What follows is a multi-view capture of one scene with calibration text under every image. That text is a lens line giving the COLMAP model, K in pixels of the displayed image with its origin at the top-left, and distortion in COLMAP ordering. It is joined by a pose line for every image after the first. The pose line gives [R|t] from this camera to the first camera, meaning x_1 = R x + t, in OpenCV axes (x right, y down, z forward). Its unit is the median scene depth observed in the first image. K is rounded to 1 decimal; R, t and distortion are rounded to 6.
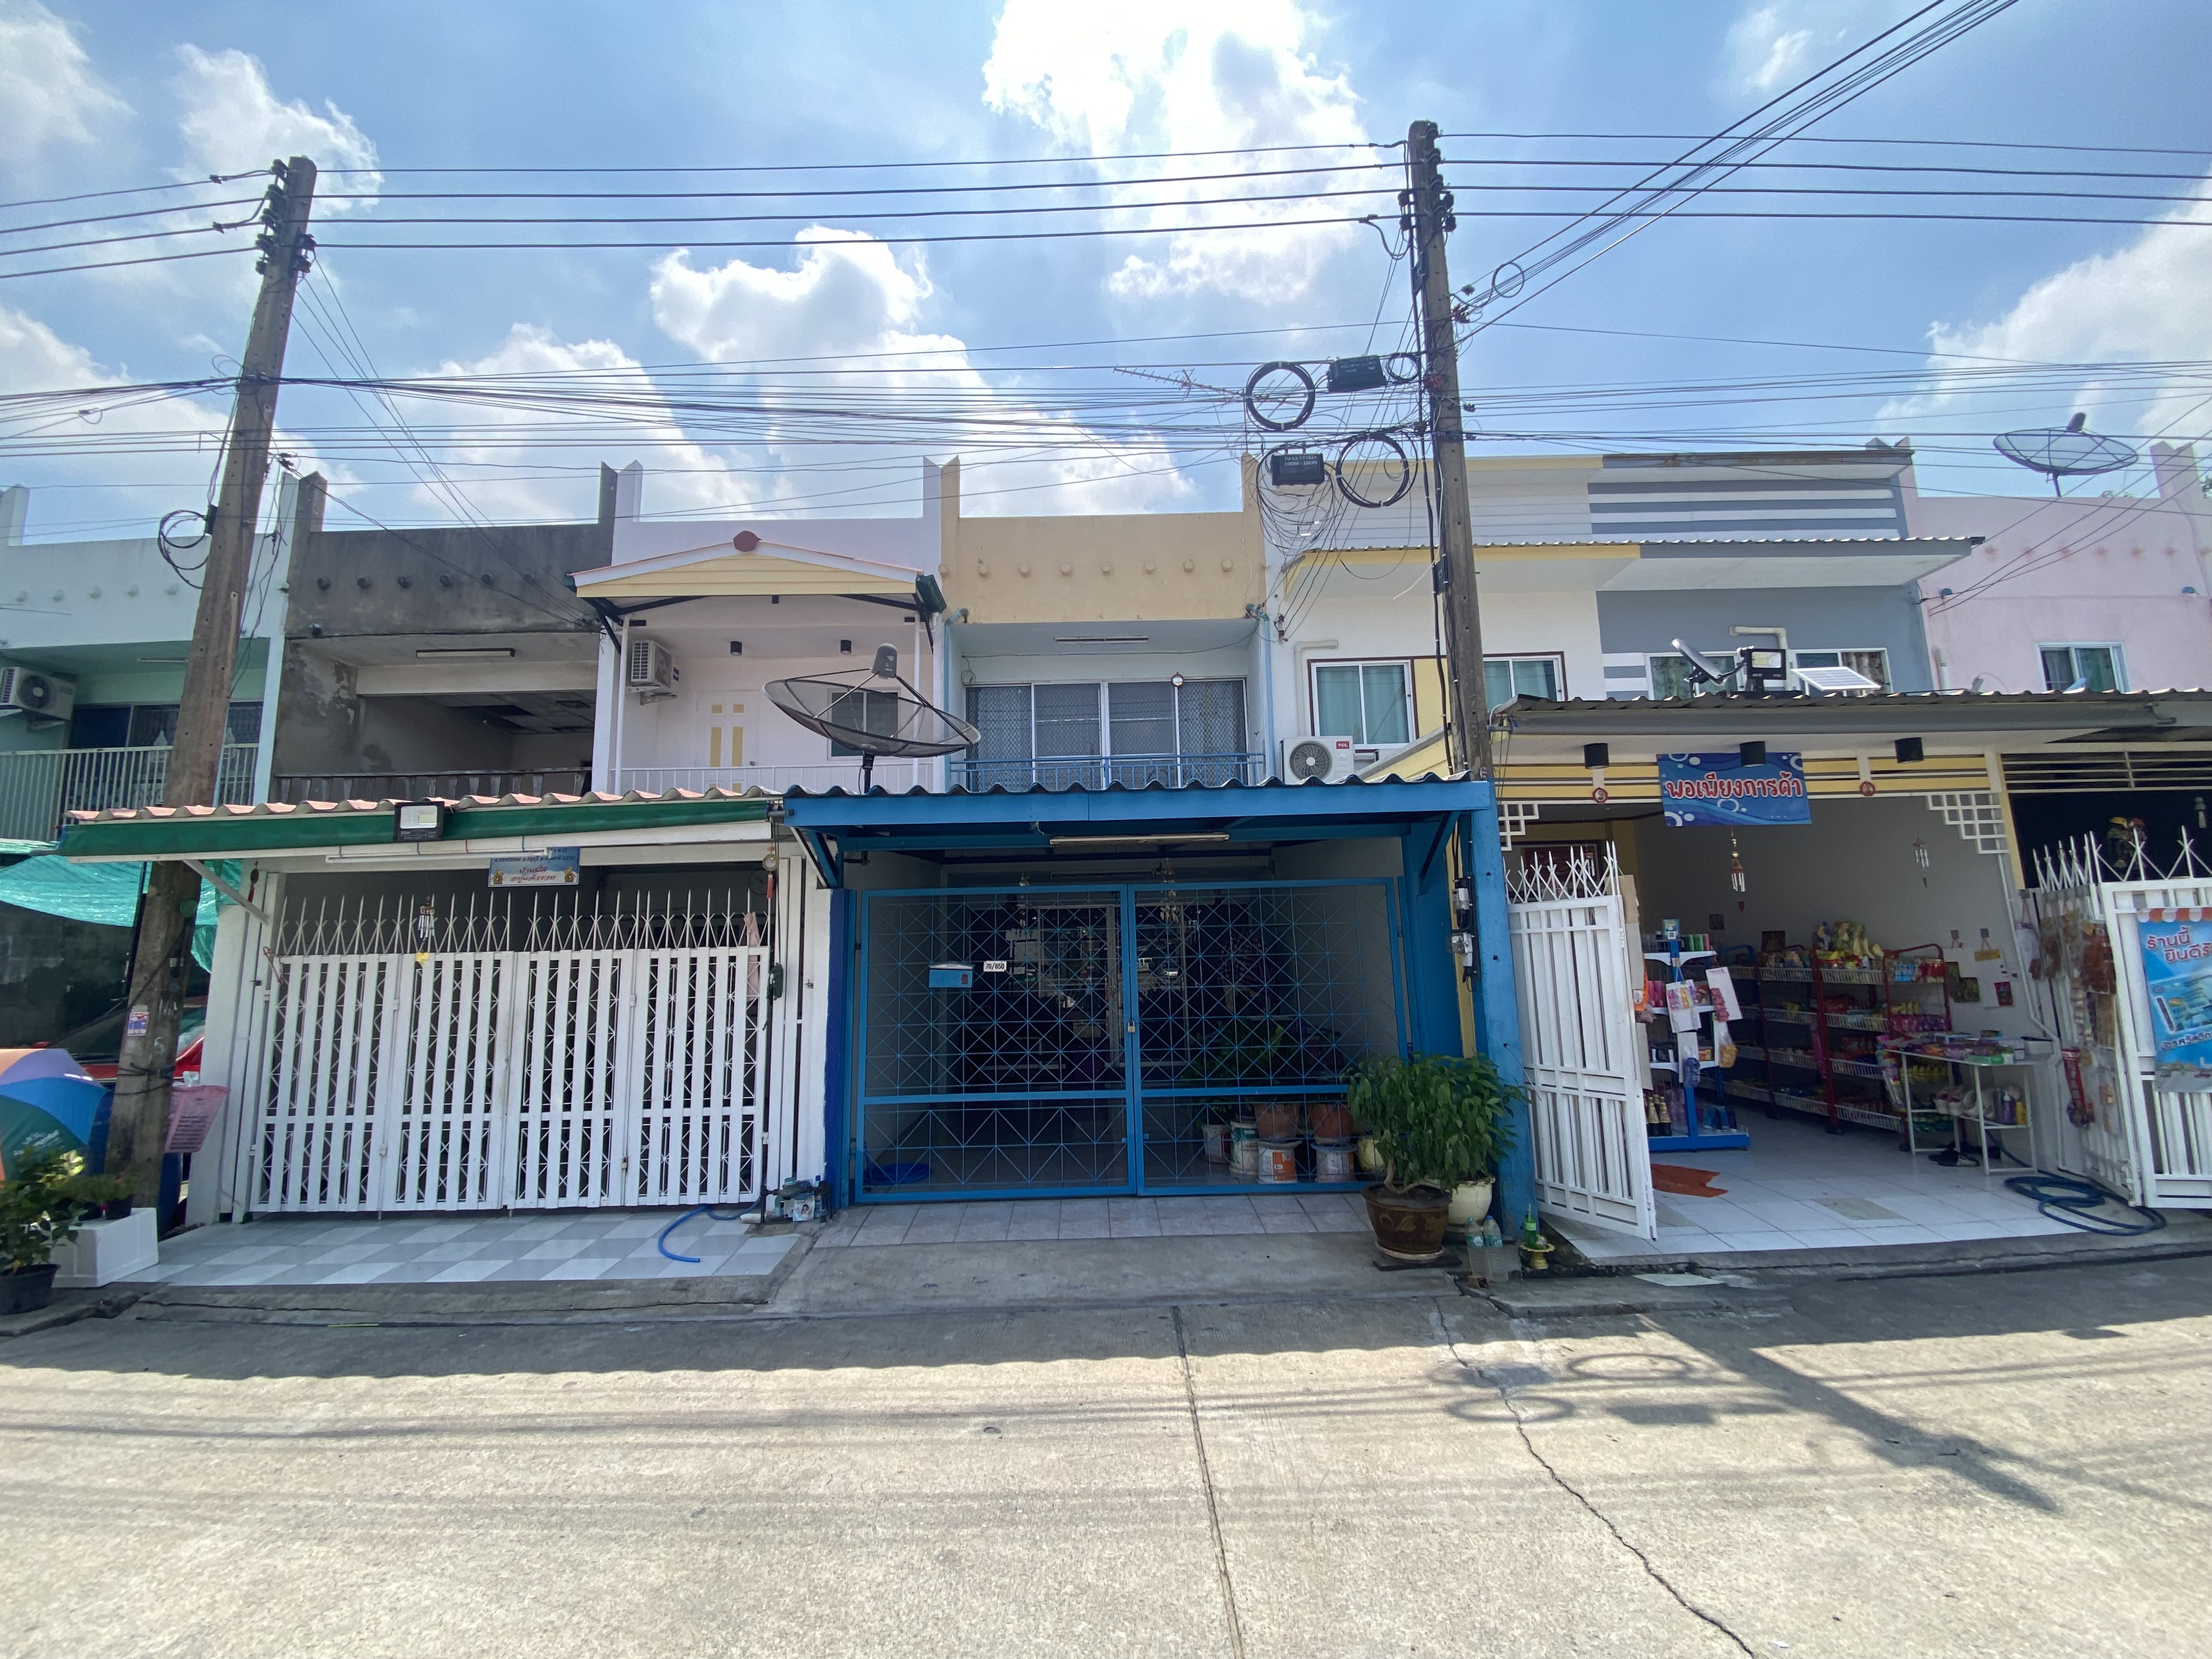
lens RADIAL K [[913.2, 0, 1101.0], [0, 913.2, 841.3], [0, 0, 1]] dist [0.029622, -0.026751]
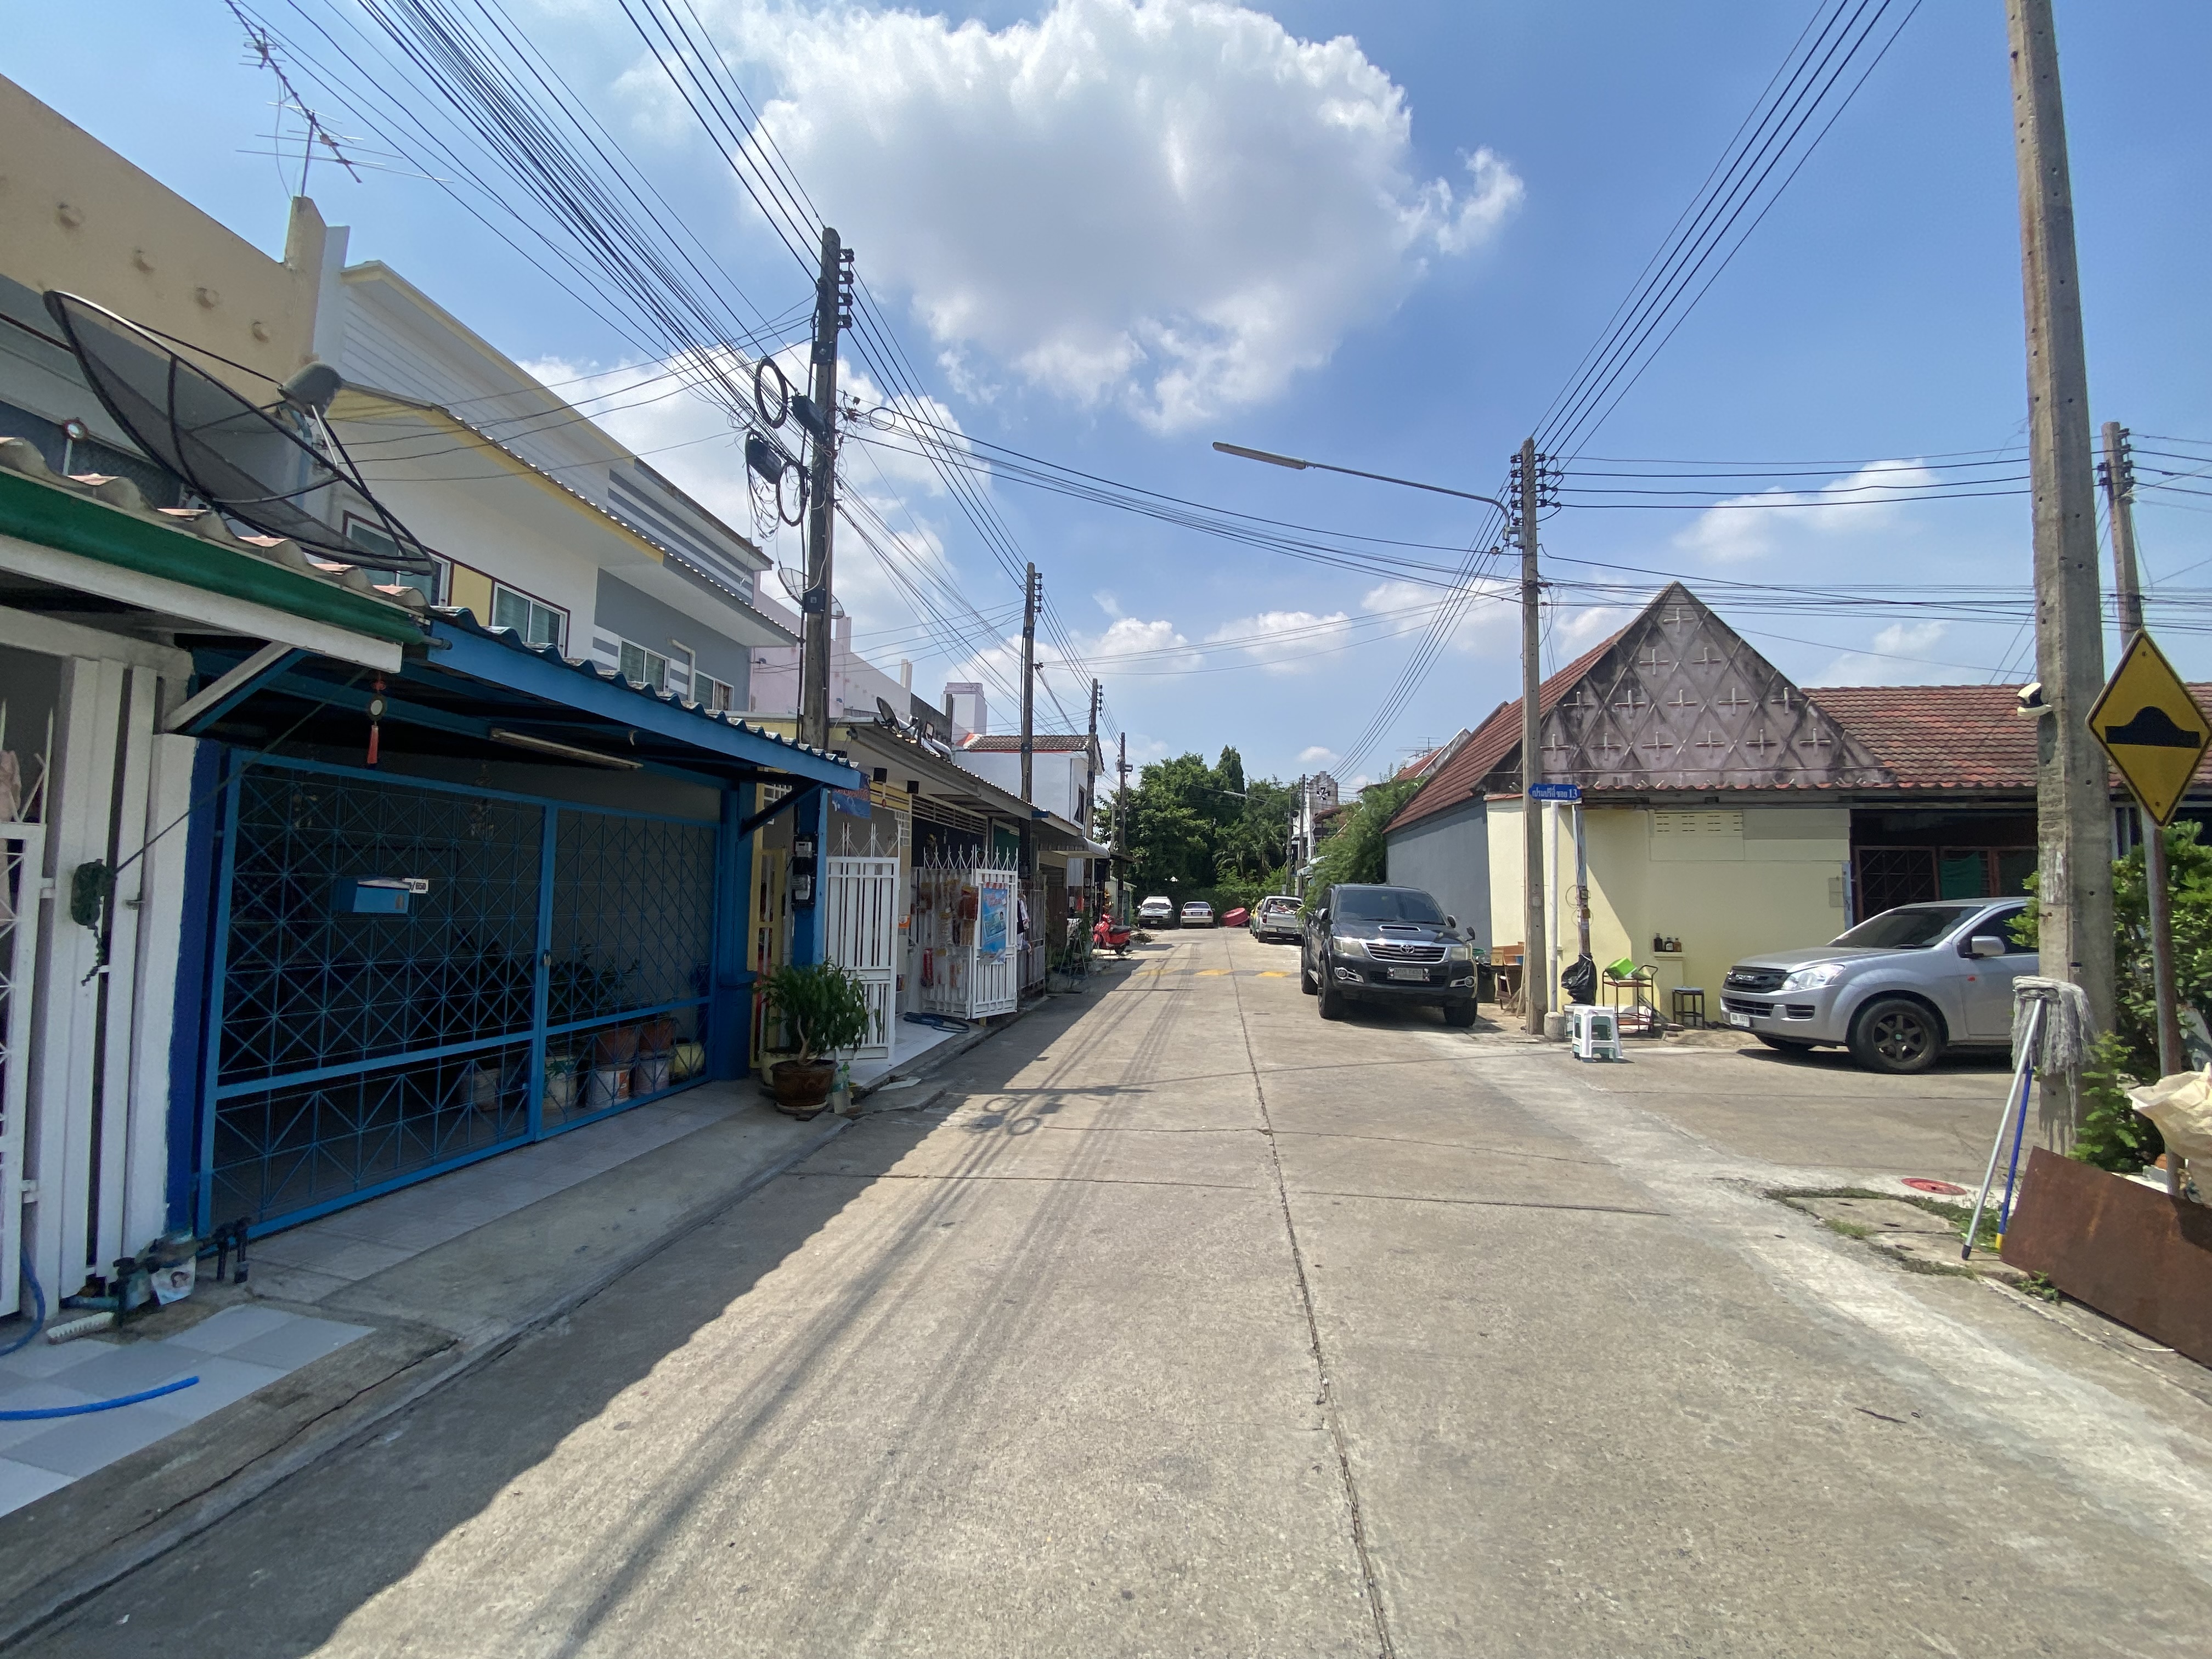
lens RADIAL K [[898.7, 0, 1114.7], [0, 898.7, 857.8], [0, 0, 1]] dist [0.048957, -0.027735]
pose [[0.117718, 0.072284, 0.990413, -0.854120], [-0.148990, 0.987344, -0.054351, 0.078866], [-0.981807, -0.141163, 0.126997, 0.382685]]
